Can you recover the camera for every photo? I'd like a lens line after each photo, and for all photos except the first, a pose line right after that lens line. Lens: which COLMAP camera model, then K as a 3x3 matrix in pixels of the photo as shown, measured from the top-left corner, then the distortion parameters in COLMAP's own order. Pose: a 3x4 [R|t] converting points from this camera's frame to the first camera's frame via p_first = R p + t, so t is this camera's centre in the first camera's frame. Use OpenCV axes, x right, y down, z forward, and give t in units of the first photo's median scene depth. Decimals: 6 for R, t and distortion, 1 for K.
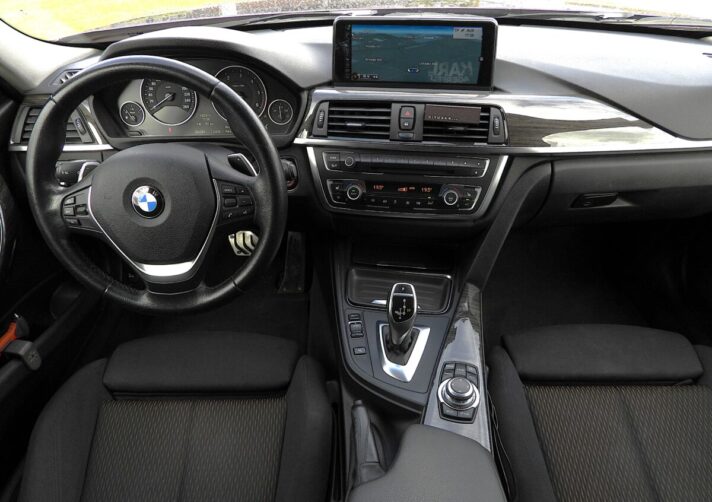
lens RADIAL K [[517.8, 0, 363.3], [0, 517.8, 260.0], [0, 0, 1]] dist [0.004898, -0.003648]
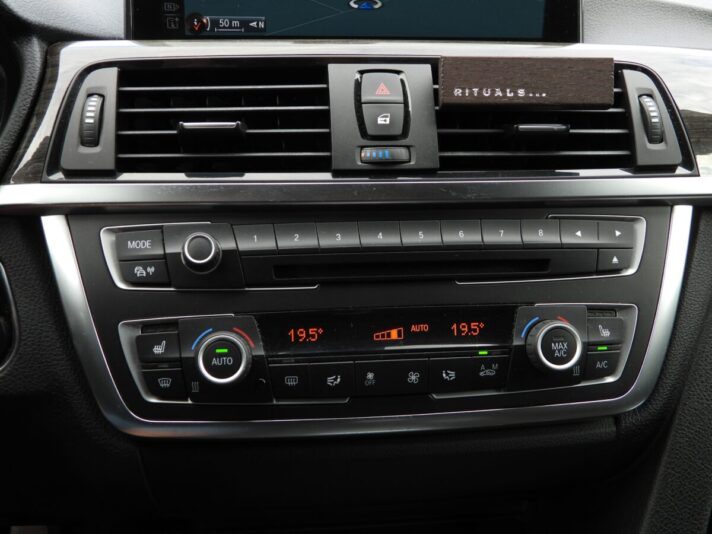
lens RADIAL K [[789.7, 0, 357.8], [0, 789.7, 271.2], [0, 0, 1]] dist [-0.025306, 0.000000]
pose [[0.968439, -0.051395, 0.243894, -0.048938], [0.127204, 0.943400, -0.306294, -0.035501], [-0.214348, 0.327651, 0.920163, 0.584027]]
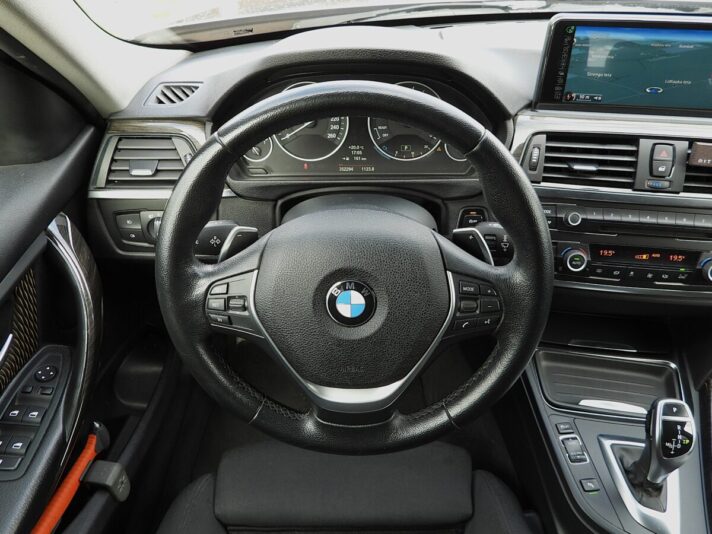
lens RADIAL K [[555.5, 0, 349.8], [0, 555.5, 267.3], [0, 0, 1]] dist [-0.004713, 0.005710]
pose [[0.999796, 0.005420, 0.019442, -0.348495], [-0.005760, 0.999831, 0.017451, -0.133603], [-0.019344, -0.017560, 0.999659, 0.236354]]
